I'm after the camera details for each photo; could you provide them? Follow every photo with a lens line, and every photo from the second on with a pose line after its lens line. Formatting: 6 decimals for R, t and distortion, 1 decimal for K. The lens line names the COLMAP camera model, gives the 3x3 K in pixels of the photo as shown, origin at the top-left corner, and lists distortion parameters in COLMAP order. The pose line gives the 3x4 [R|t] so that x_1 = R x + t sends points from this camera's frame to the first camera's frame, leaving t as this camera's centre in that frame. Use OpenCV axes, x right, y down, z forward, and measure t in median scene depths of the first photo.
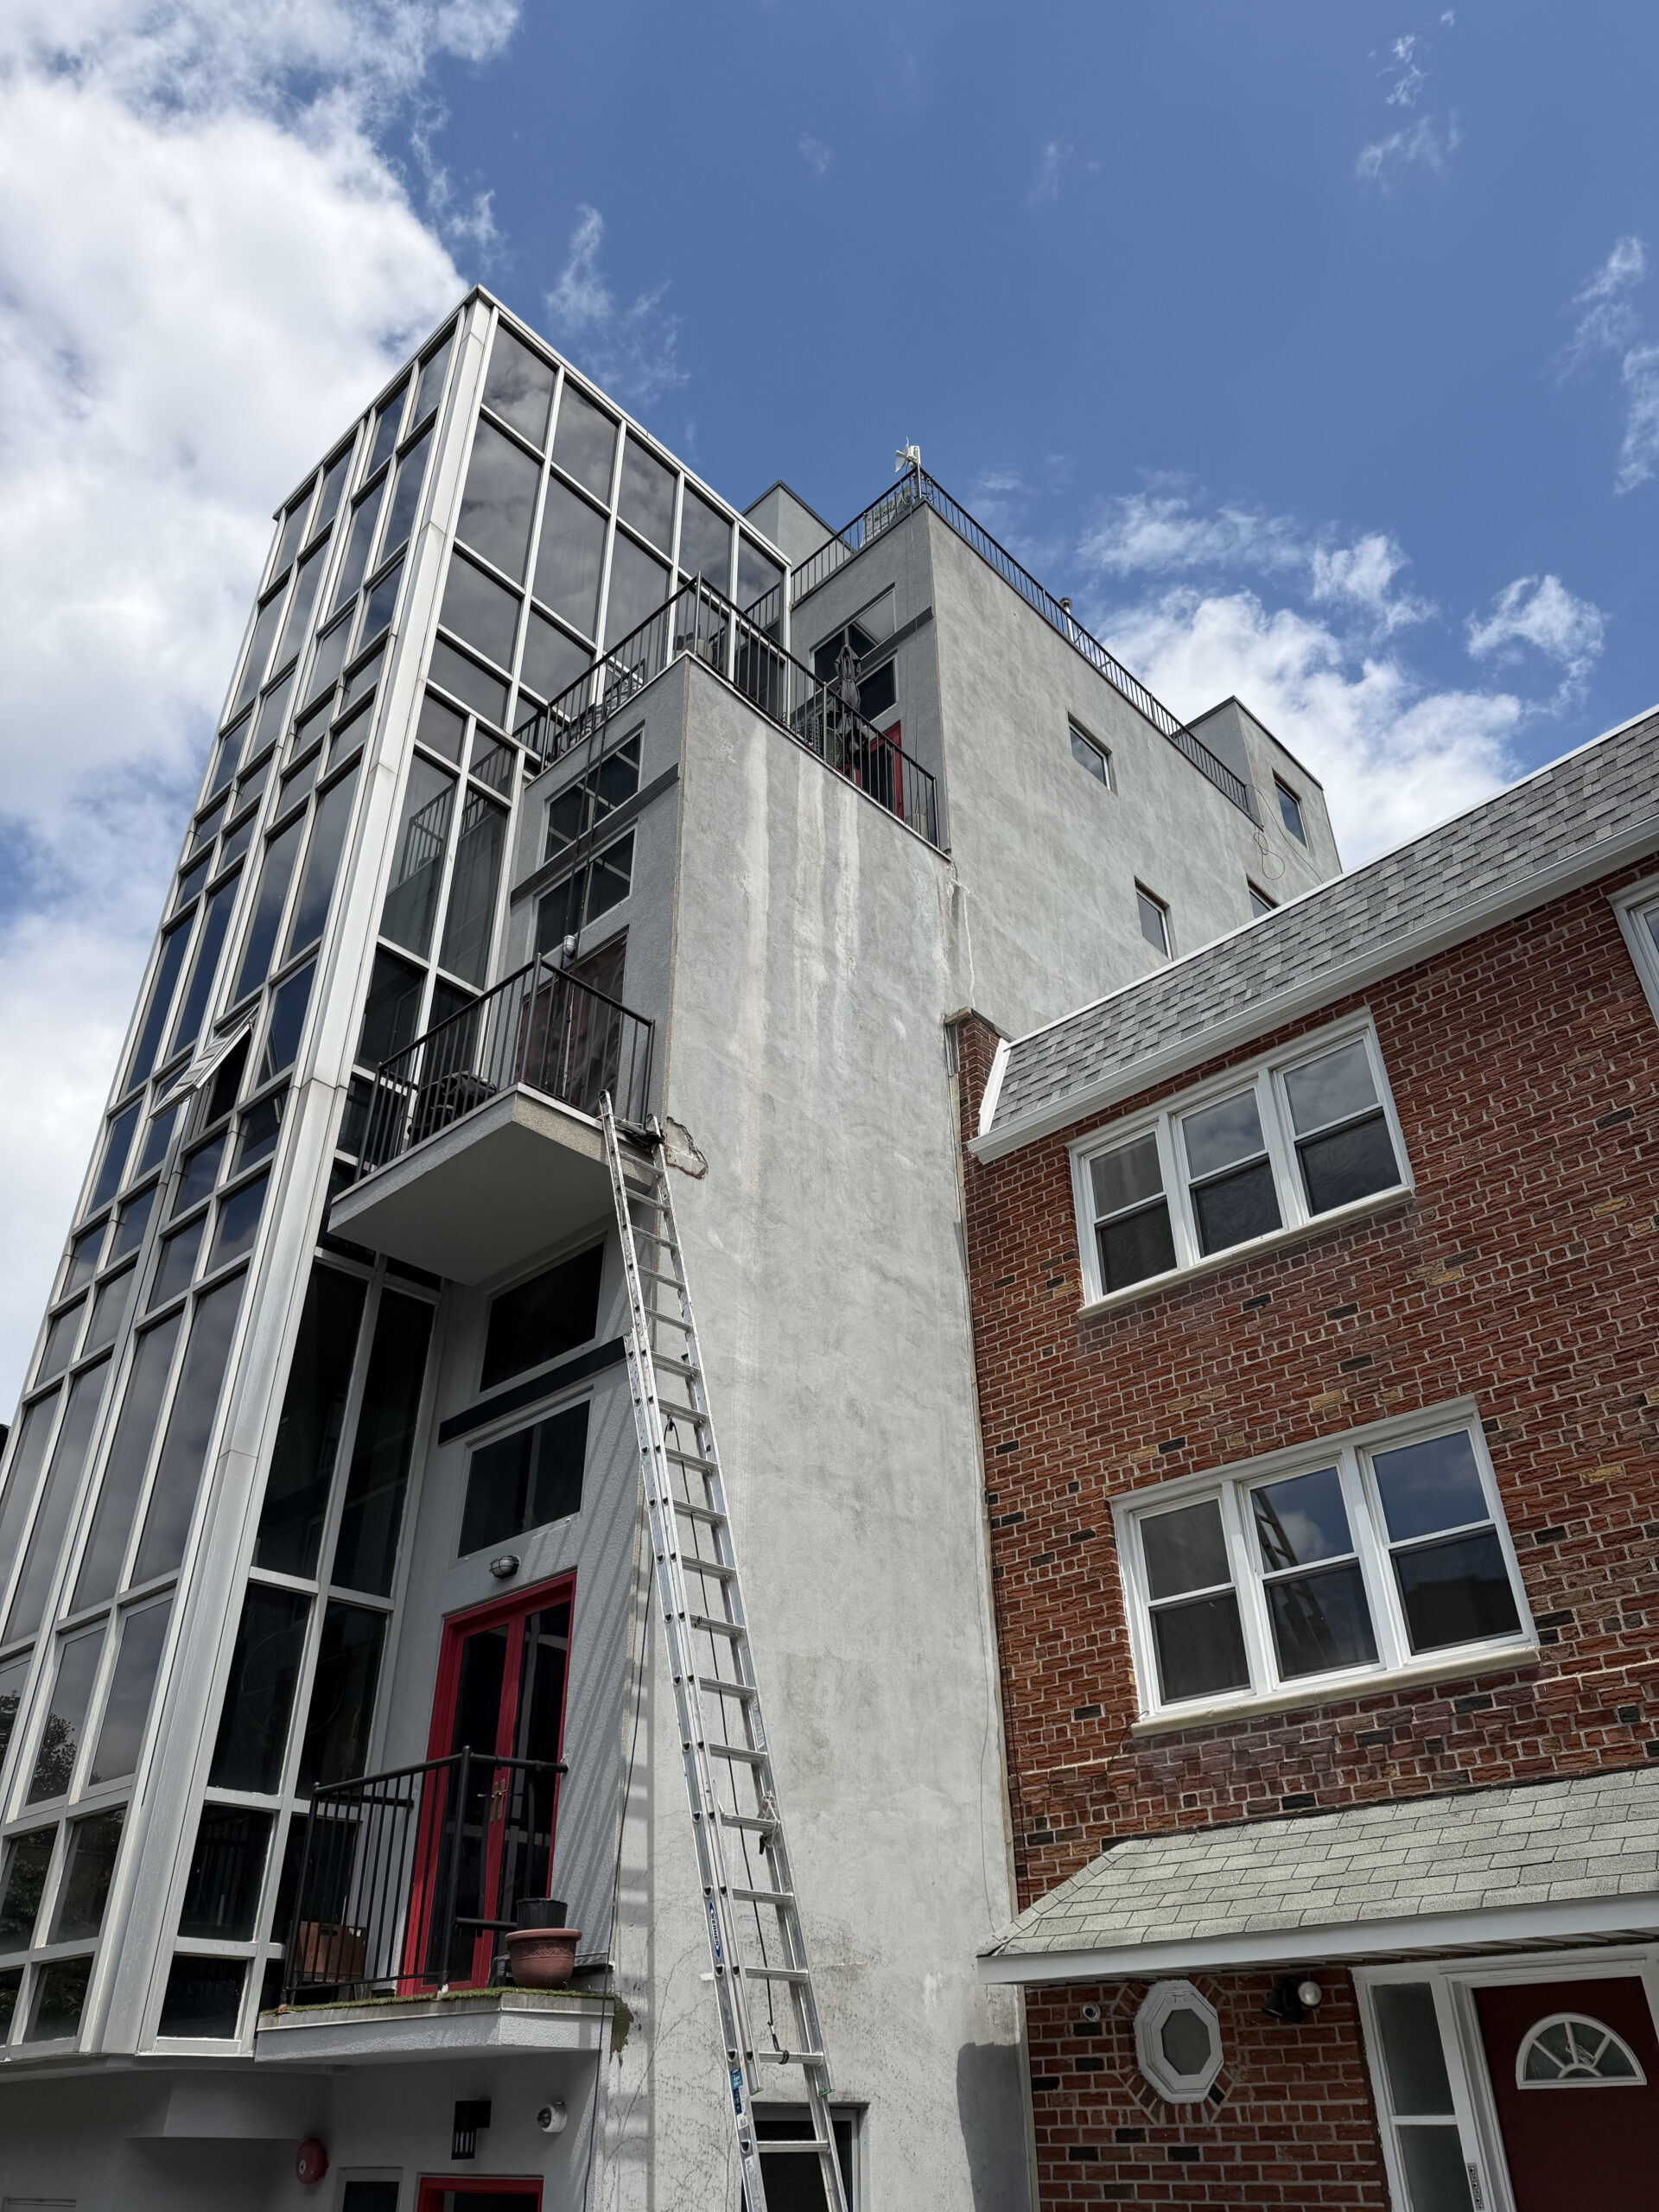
lens RADIAL K [[1560.5, 0, 829.5], [0, 1560.5, 1106.0], [0, 0, 1]] dist [0.084788, -0.095518]
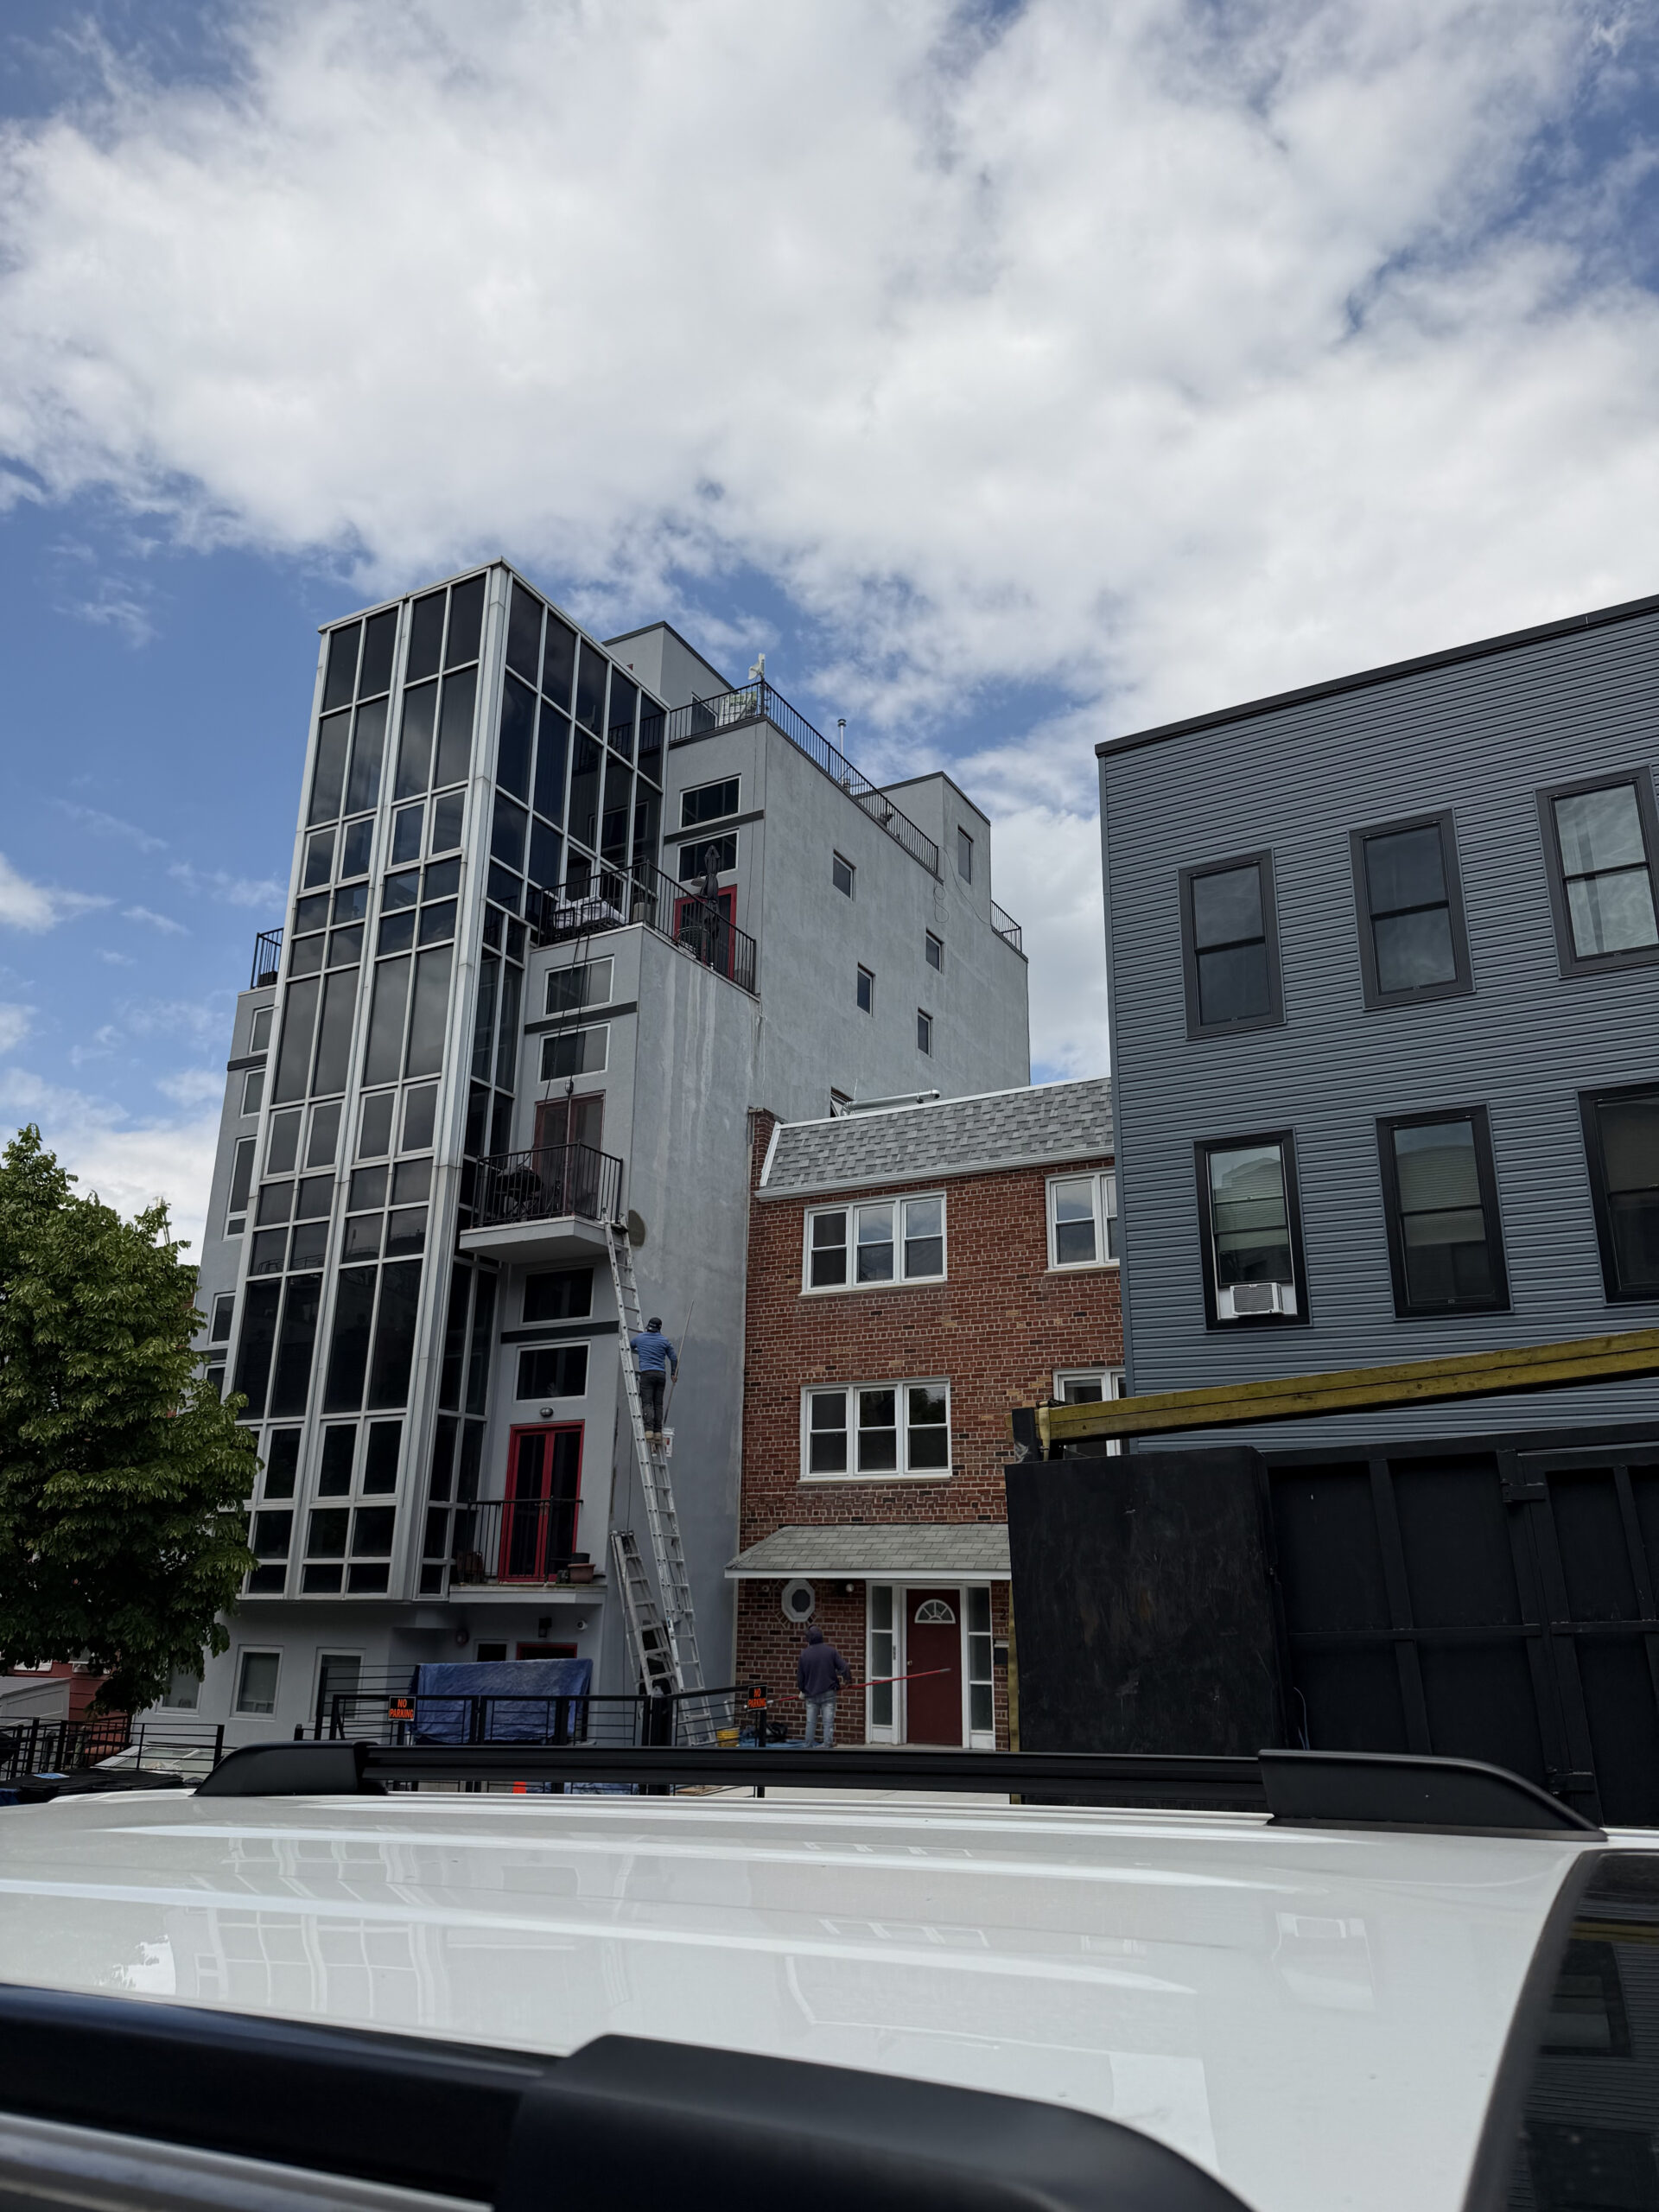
lens RADIAL K [[1546.0, 0, 829.5], [0, 1546.0, 1106.0], [0, 0, 1]] dist [0.132711, -0.000443]
pose [[0.970097, 0.097648, 0.222209, -0.320239], [-0.153769, 0.955596, 0.251377, -0.705915], [-0.187795, -0.278029, 0.942036, -1.013748]]
